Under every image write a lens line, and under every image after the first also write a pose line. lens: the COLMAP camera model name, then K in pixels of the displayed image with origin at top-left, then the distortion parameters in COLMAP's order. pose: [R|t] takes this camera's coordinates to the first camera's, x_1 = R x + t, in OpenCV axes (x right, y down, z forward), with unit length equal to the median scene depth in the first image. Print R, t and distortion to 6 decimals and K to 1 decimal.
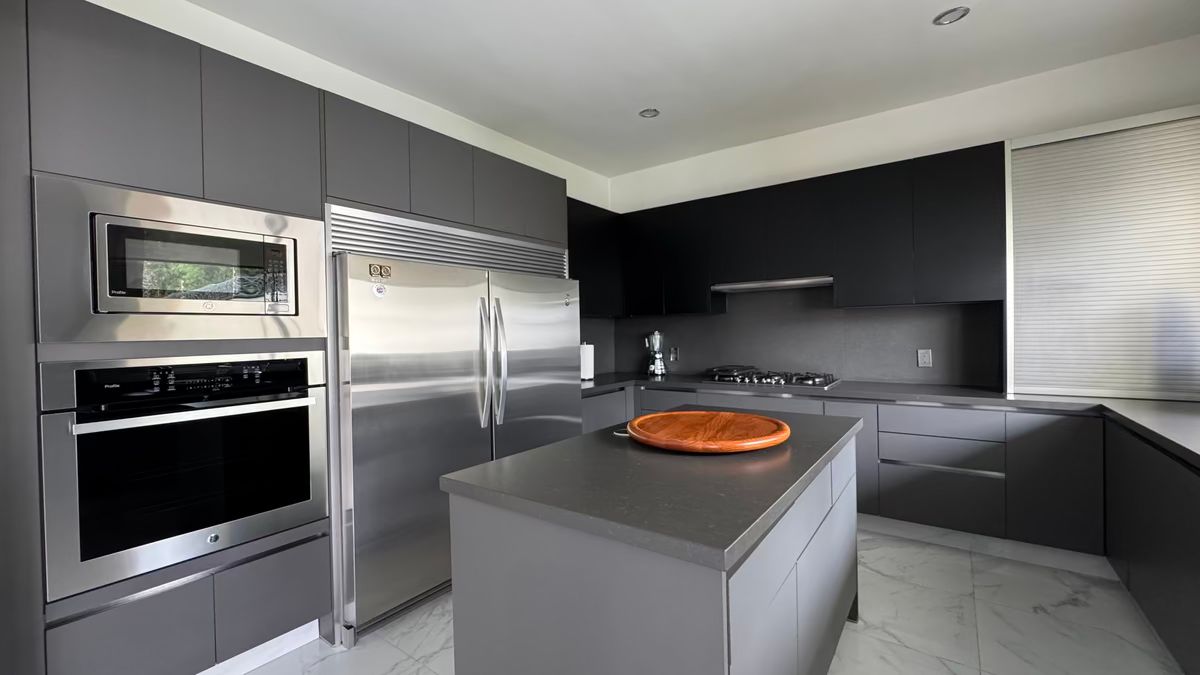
lens RADIAL K [[478.7, 0, 600.8], [0, 478.7, 336.7], [0, 0, 1]] dist [-0.005958, 0.000251]
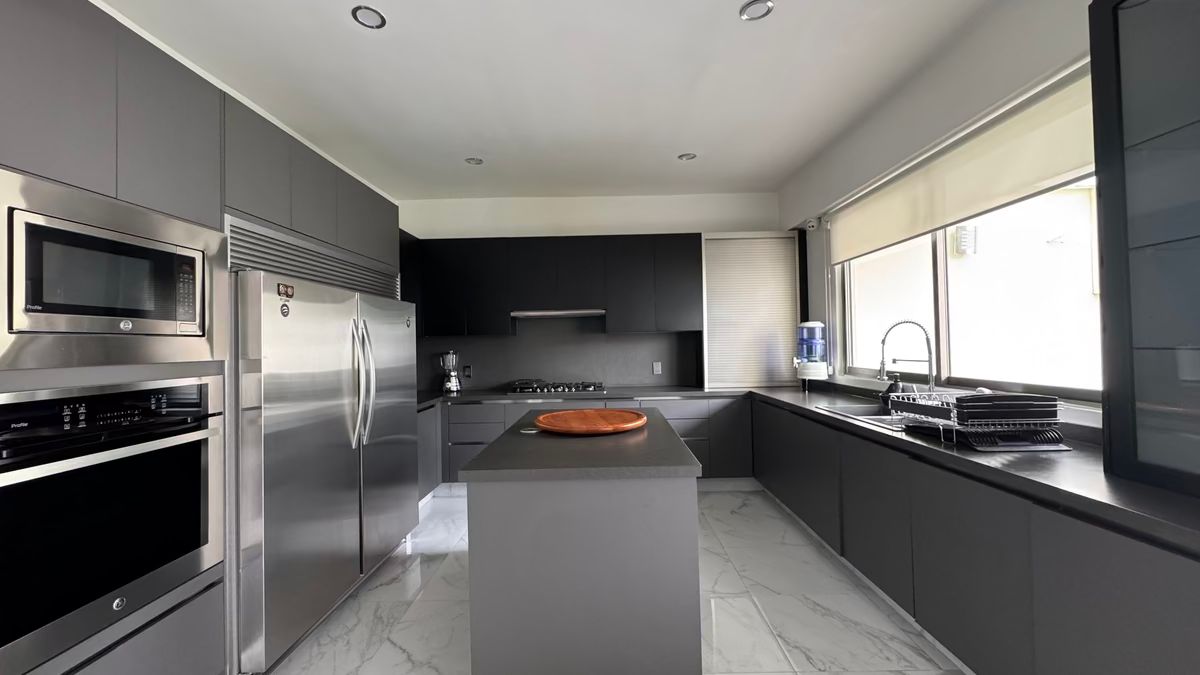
lens RADIAL K [[478.7, 0, 599.1], [0, 478.7, 336.3], [0, 0, 1]] dist [-0.005958, 0.000251]
pose [[0.812660, 0.011908, 0.582616, -0.409103], [0.010971, 0.999301, -0.035726, -0.003023], [-0.582634, 0.035425, 0.811962, -0.118212]]
